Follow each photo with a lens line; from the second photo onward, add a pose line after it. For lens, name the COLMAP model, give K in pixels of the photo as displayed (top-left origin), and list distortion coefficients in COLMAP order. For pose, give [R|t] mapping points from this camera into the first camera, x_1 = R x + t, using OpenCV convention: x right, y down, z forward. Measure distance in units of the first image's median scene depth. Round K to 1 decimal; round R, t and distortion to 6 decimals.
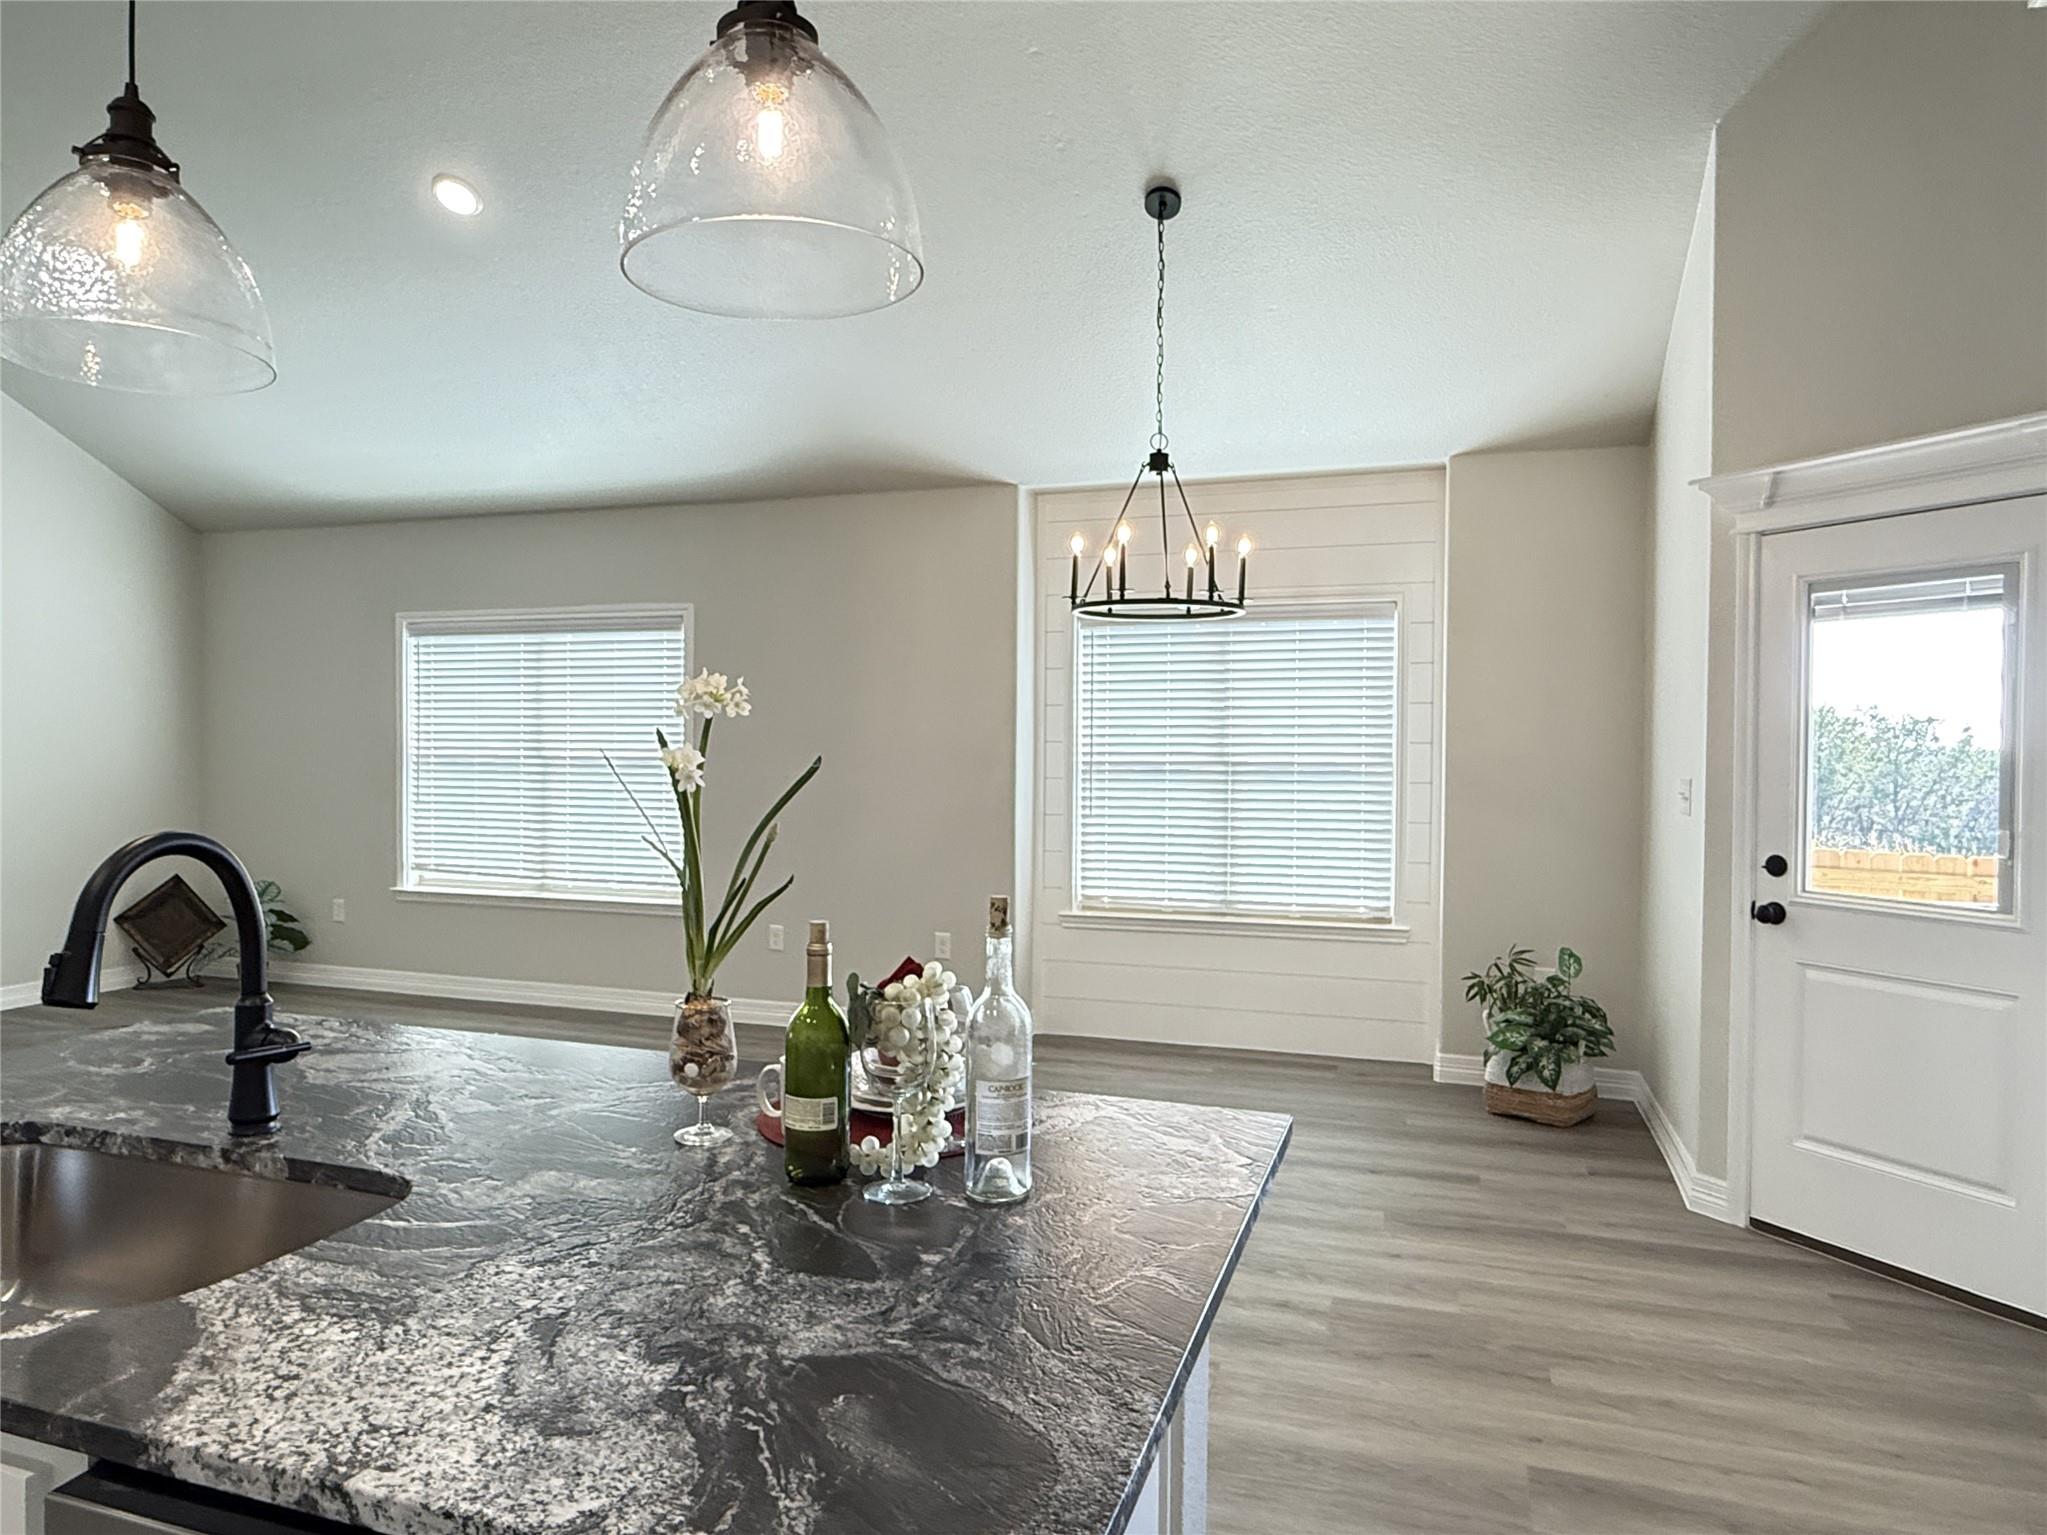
lens RADIAL K [[1299.7, 0, 1023.5], [0, 1299.7, 767.5], [0, 0, 1]] dist [0.003112, 0.003102]
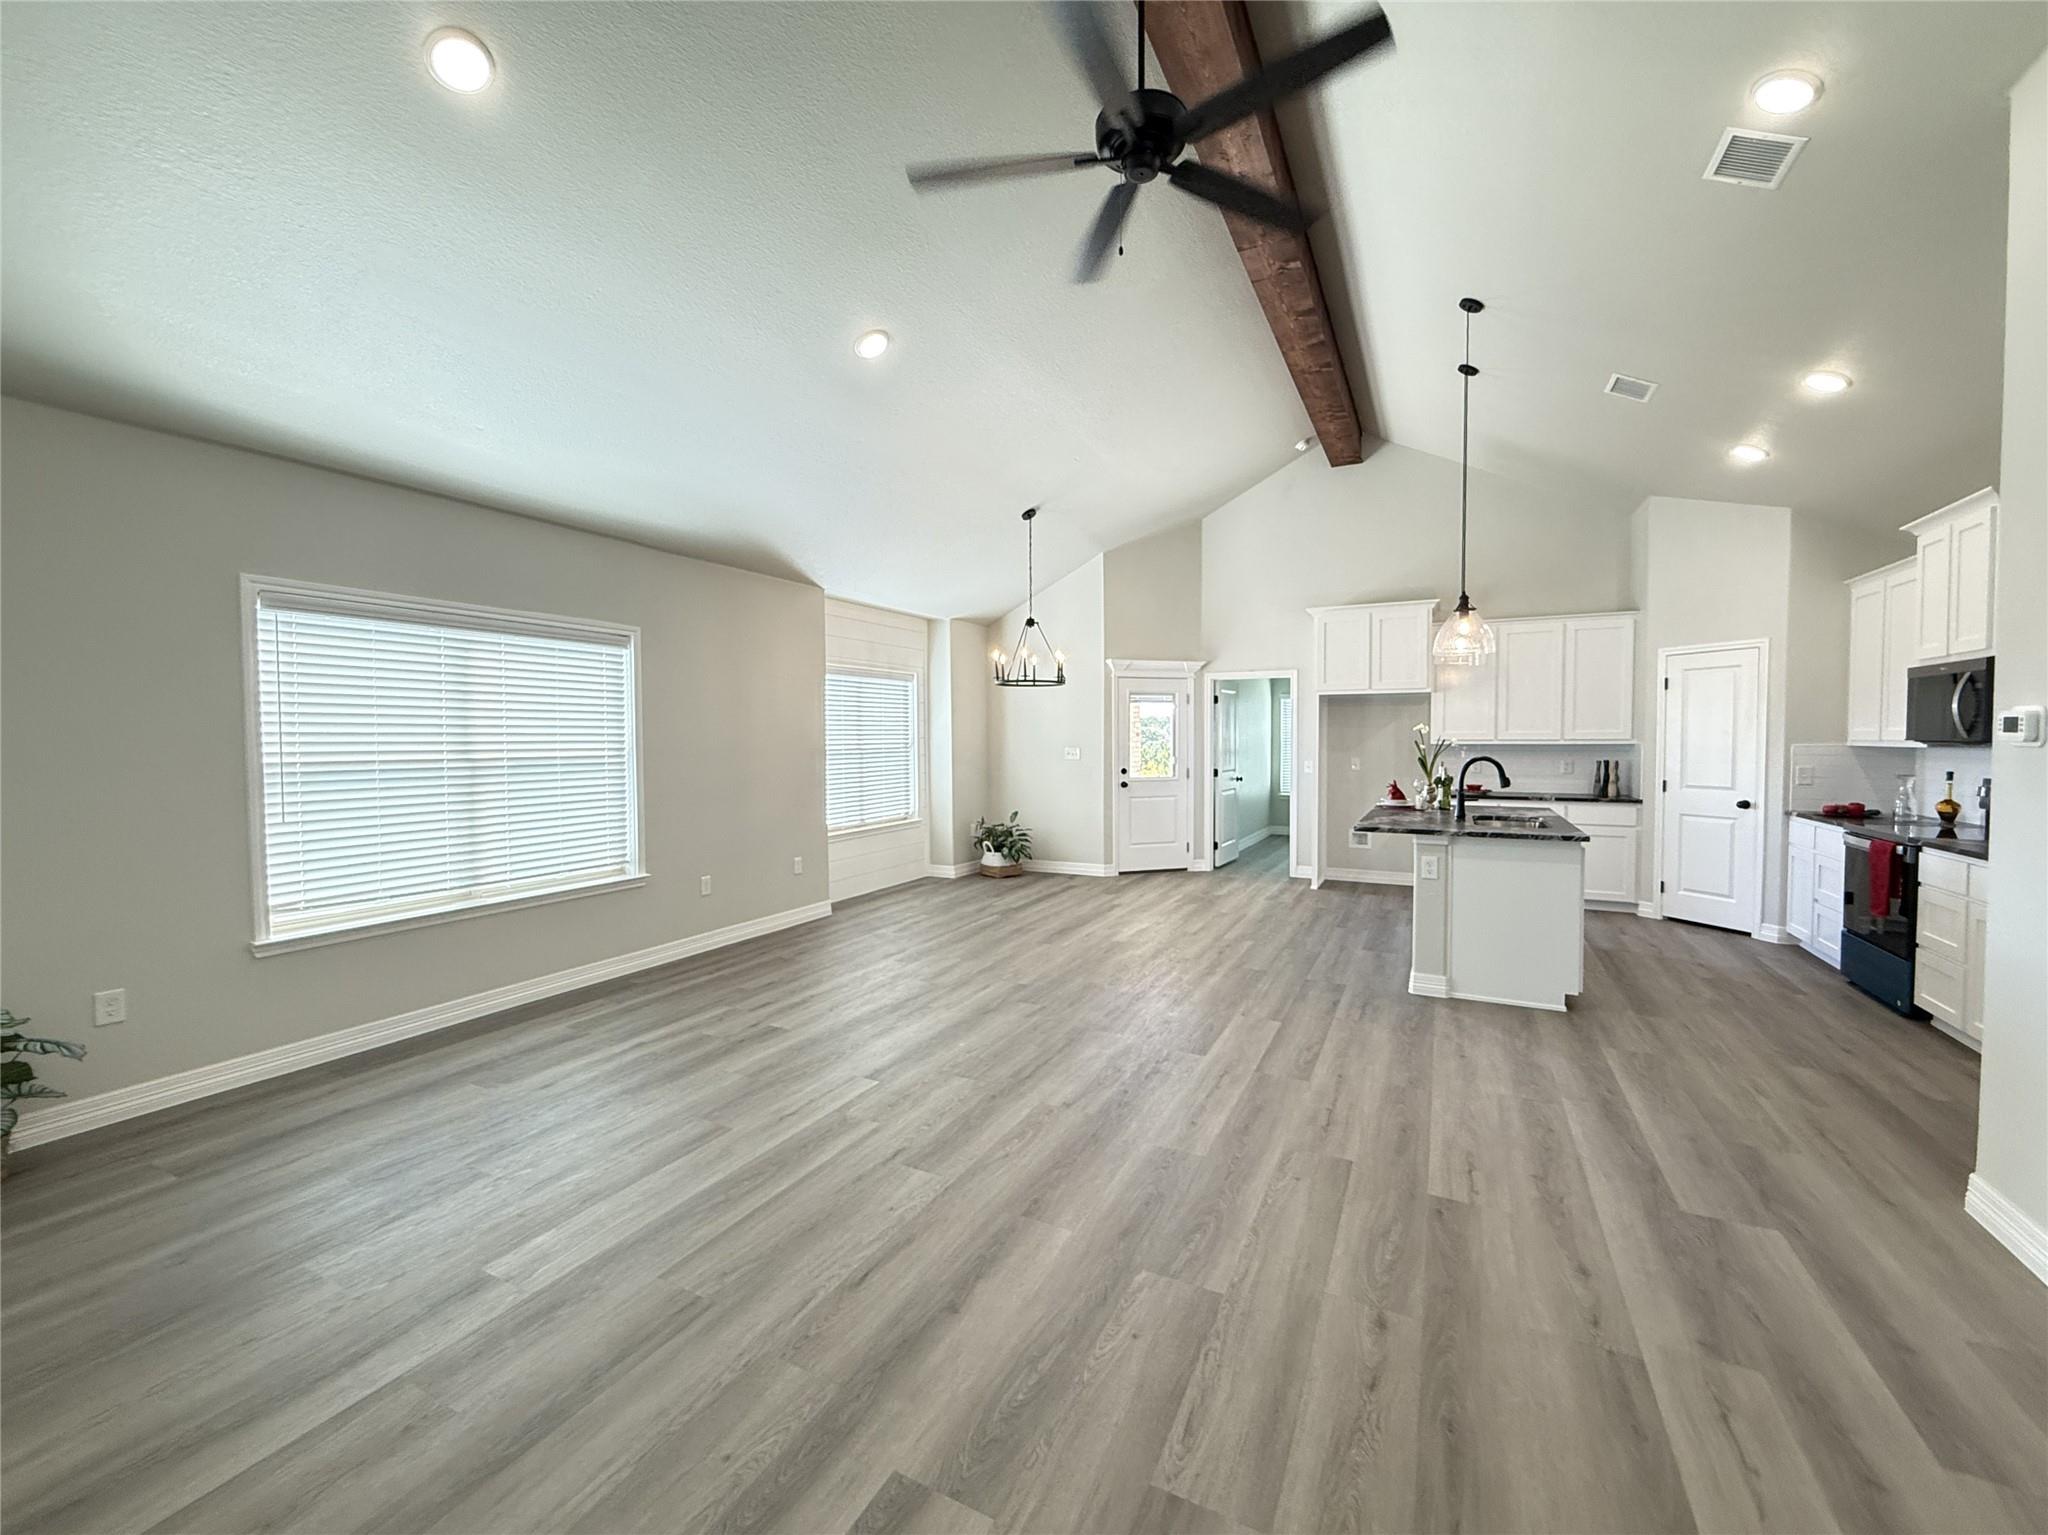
lens RADIAL K [[799.3, 0, 1024.0], [0, 799.3, 767.5], [0, 0, 1]] dist [0.000798, 0.000037]
pose [[0.158663, -0.044208, 0.986343, -1.060930], [0.022968, 0.998892, 0.041076, -0.020512], [-0.987066, 0.016137, 0.159503, 0.600707]]
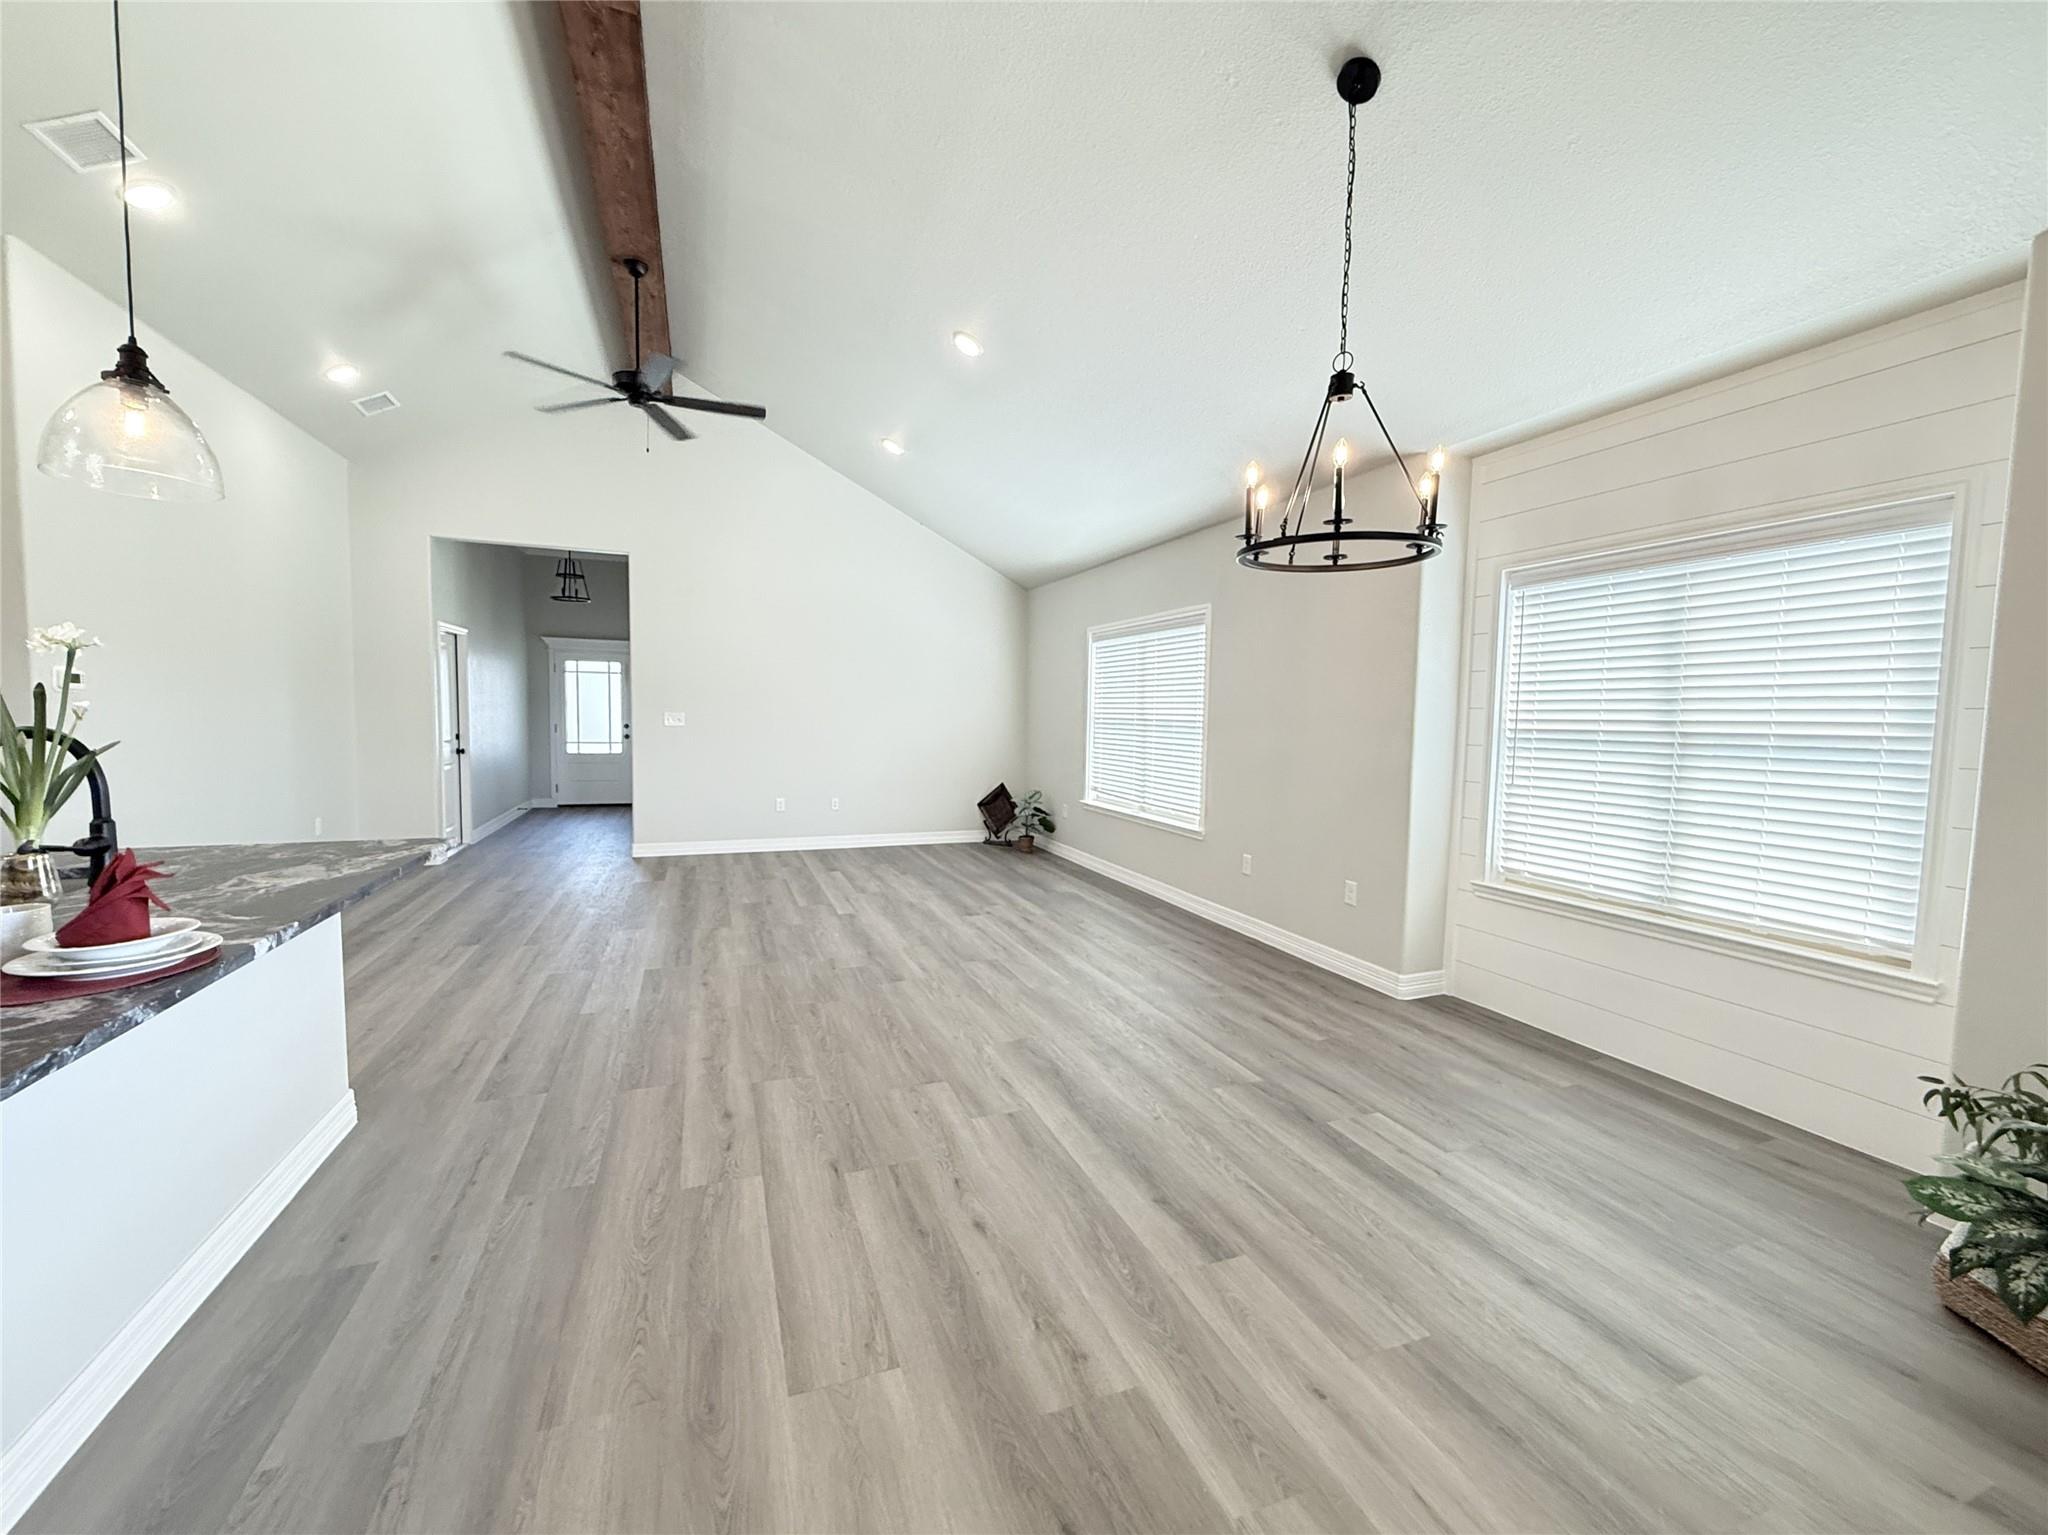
lens RADIAL K [[837.8, 0, 1024.0], [0, 837.8, 767.5], [0, 0, 1]] dist [0.000118, 0.000368]
pose [[0.631859, 0.055514, -0.773093, 0.326946], [-0.026182, 0.998391, 0.050293, 0.002281], [0.774641, -0.011537, 0.632296, 0.357949]]
